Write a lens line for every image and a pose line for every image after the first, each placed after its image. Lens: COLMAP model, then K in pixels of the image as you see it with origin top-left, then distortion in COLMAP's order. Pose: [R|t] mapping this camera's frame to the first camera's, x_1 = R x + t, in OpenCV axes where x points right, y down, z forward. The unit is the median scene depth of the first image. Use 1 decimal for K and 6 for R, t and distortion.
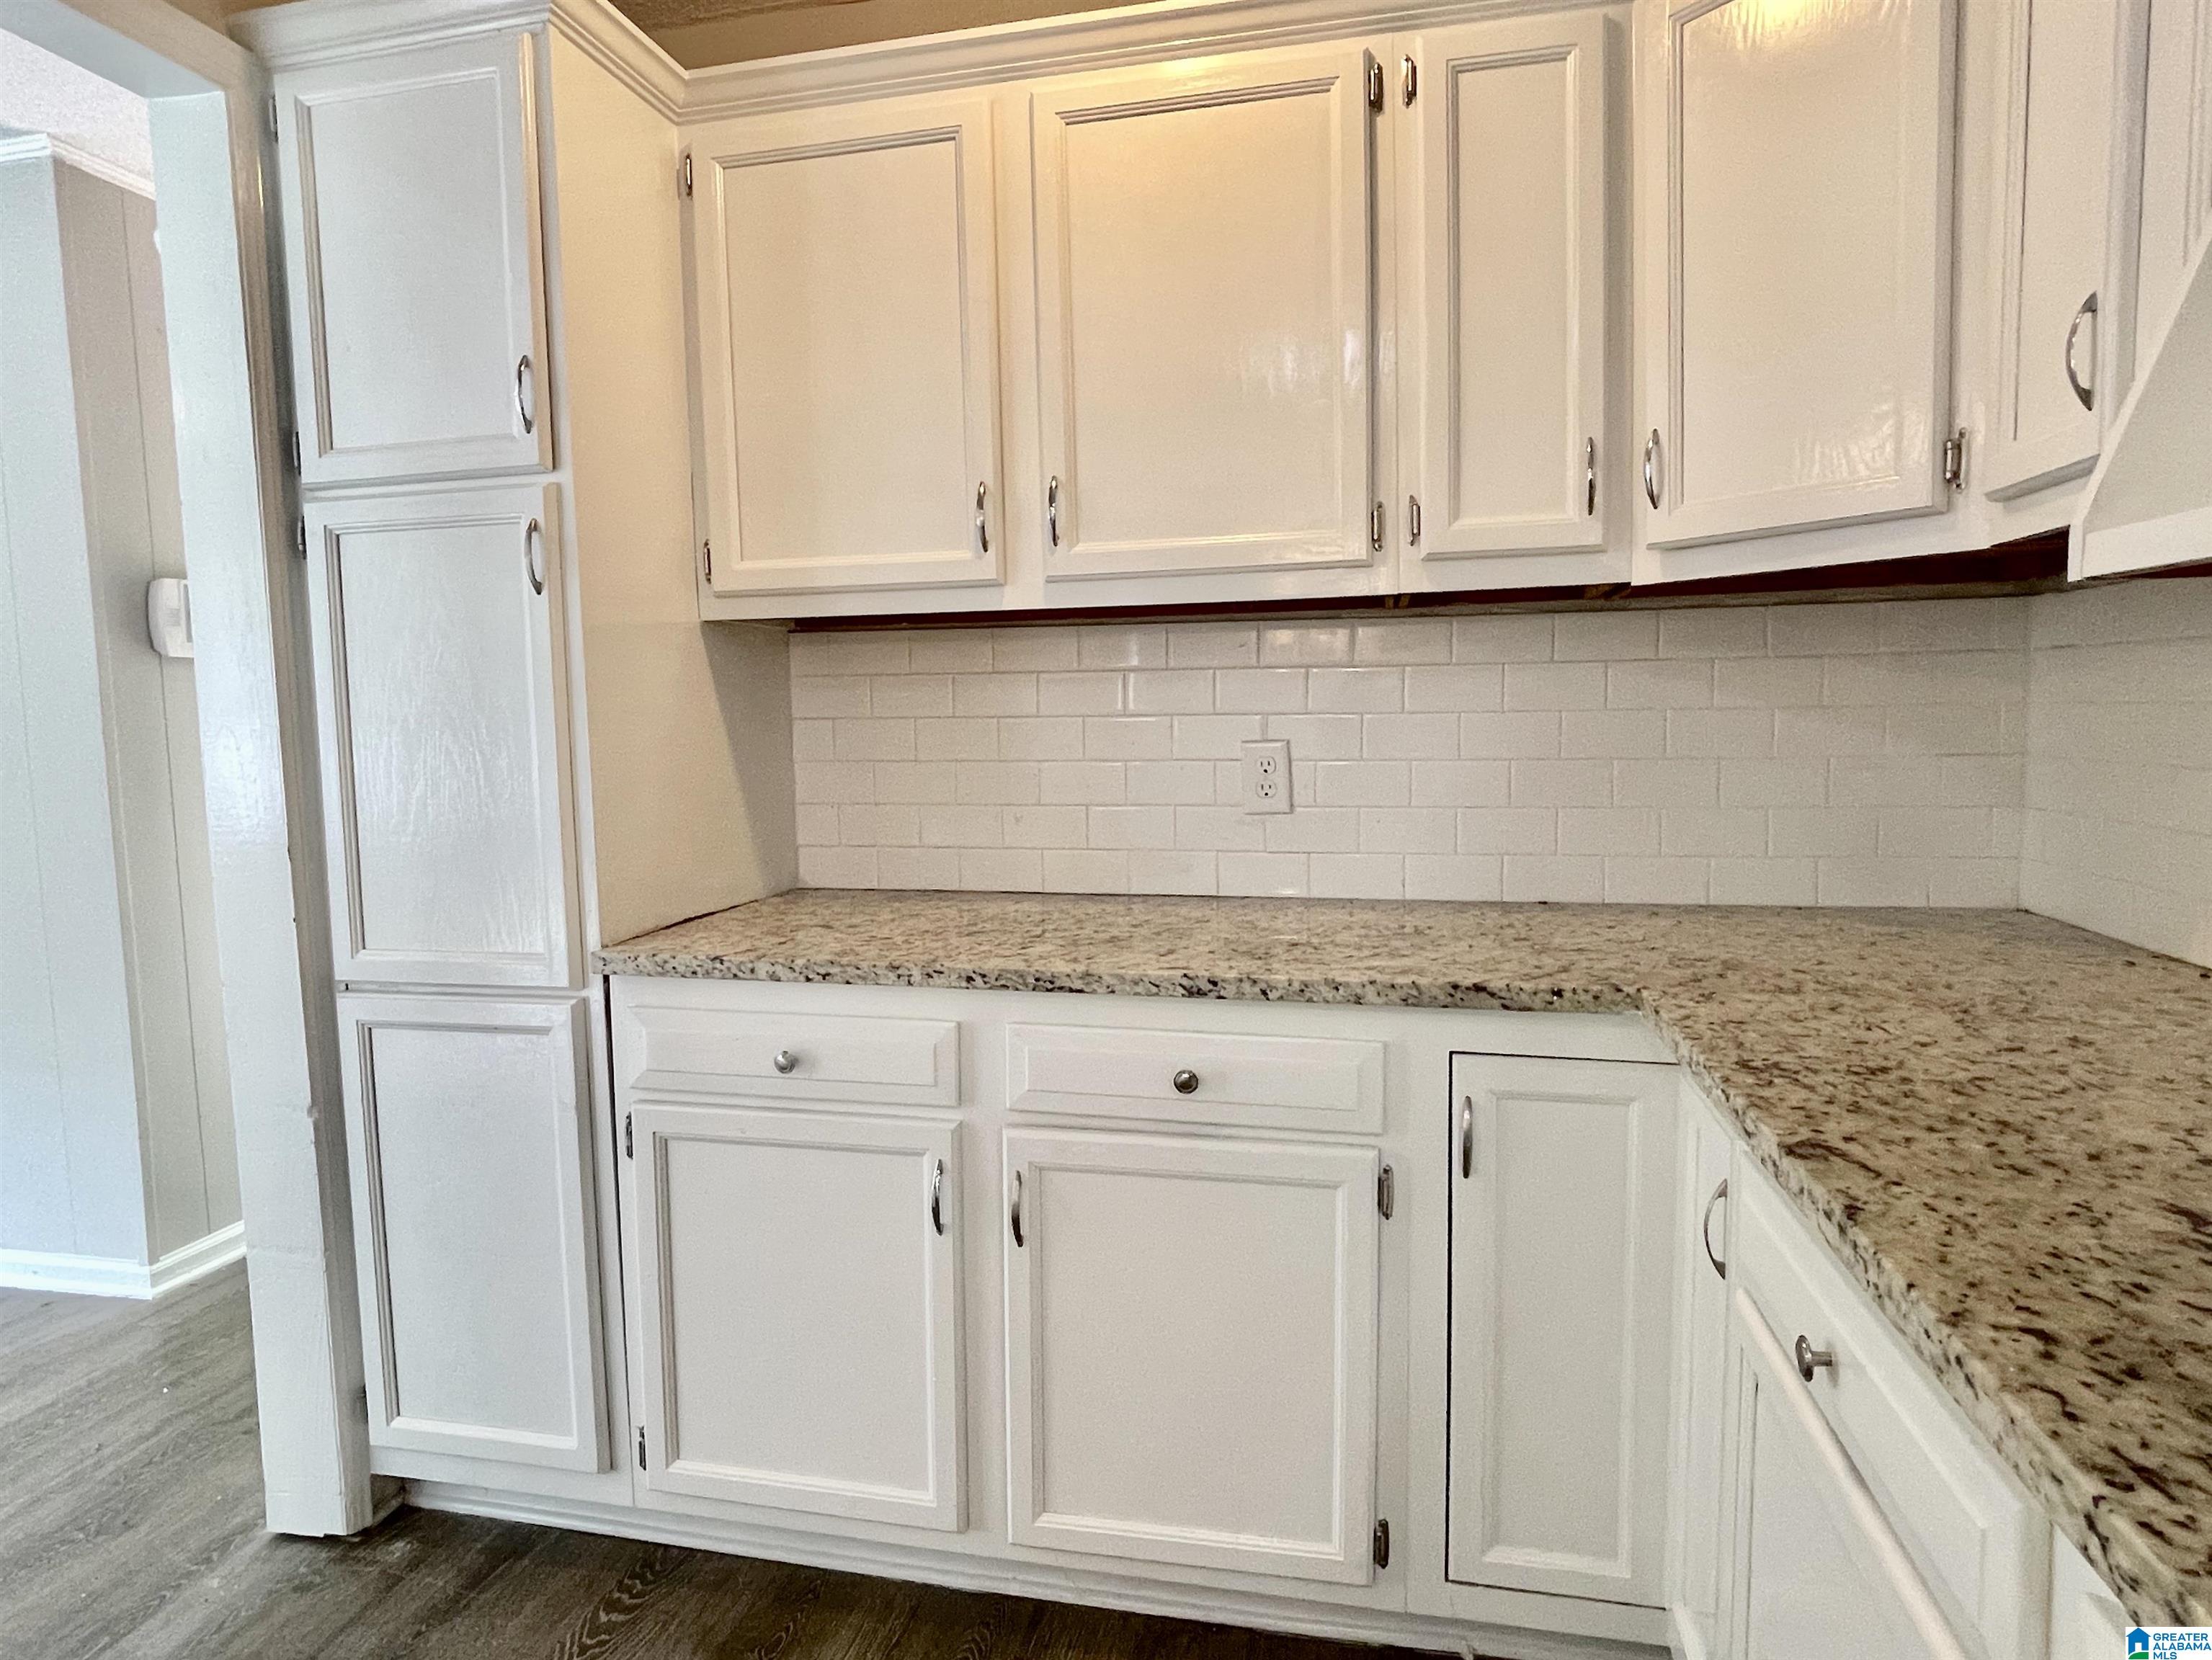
lens RADIAL K [[1291.1, 0, 1106.2], [0, 1291.1, 812.0], [0, 0, 1]] dist [0.007930, -0.000993]
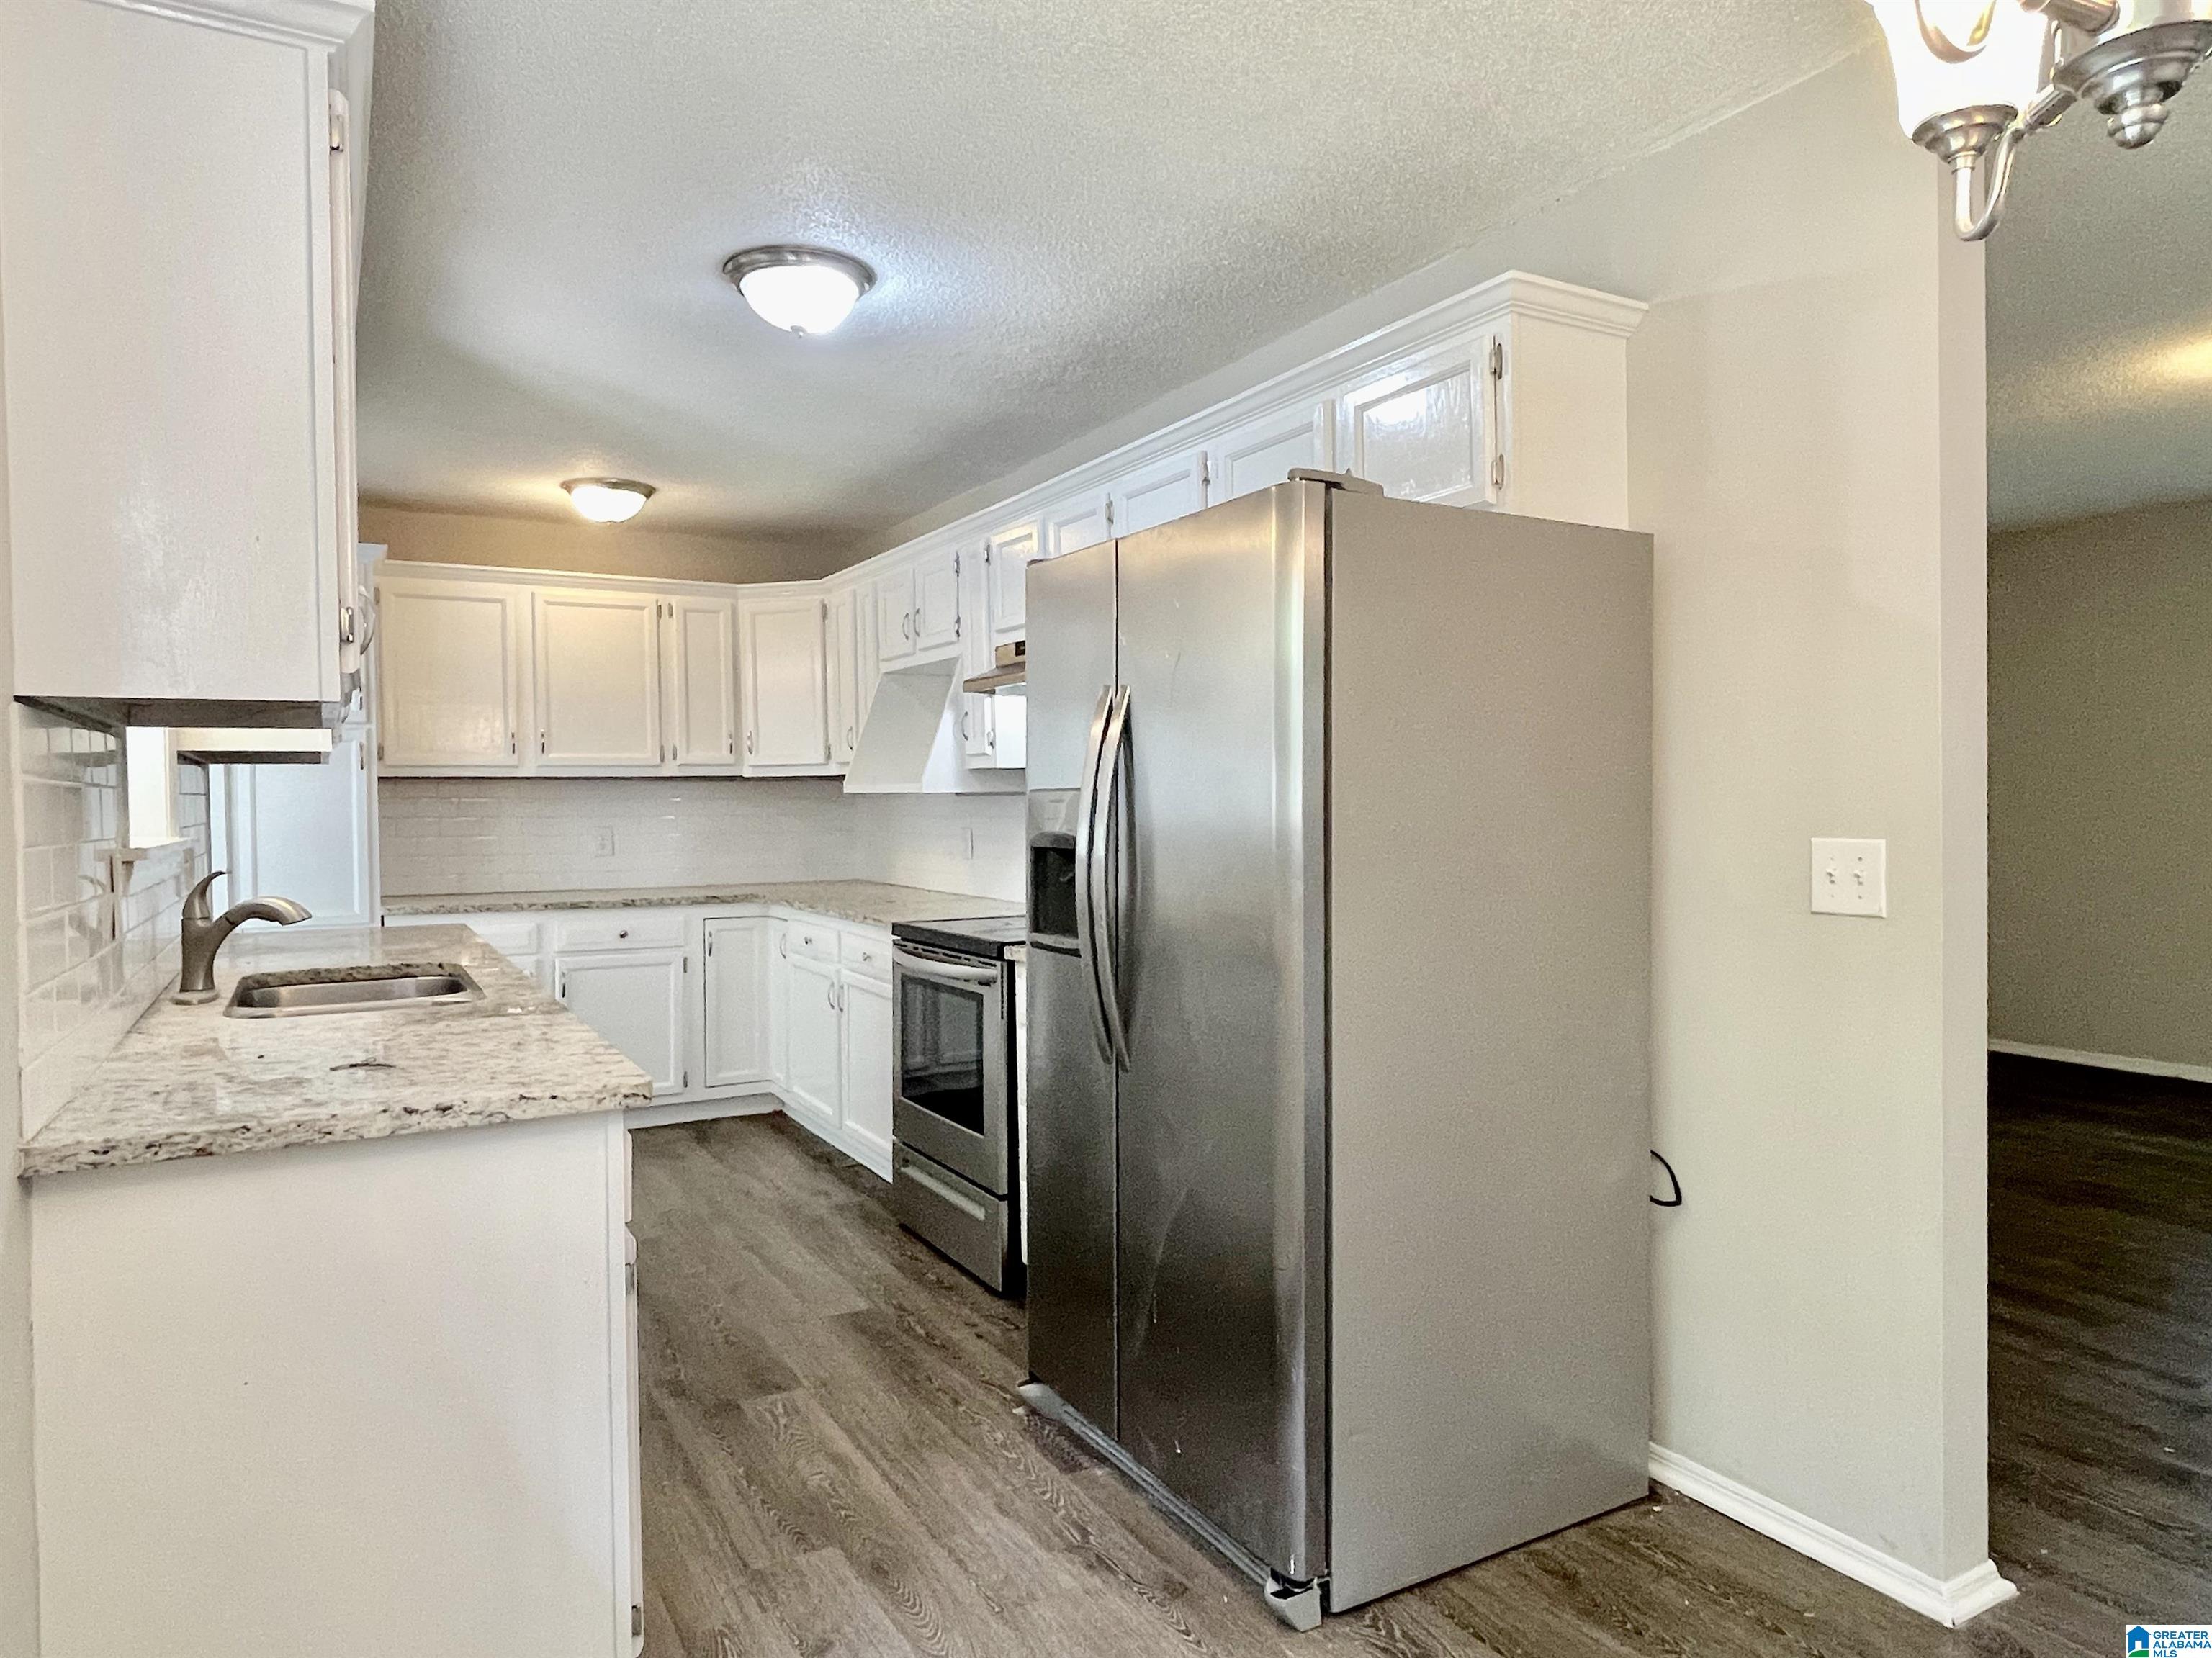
lens RADIAL K [[1291.0, 0, 1105.8], [0, 1291.0, 819.4], [0, 0, 1]] dist [0.007930, -0.000993]
pose [[0.716567, 0.001761, 0.697516, -1.182272], [0.049416, 0.997356, -0.053283, 0.143125], [-0.695765, 0.072649, 0.714586, -1.899264]]
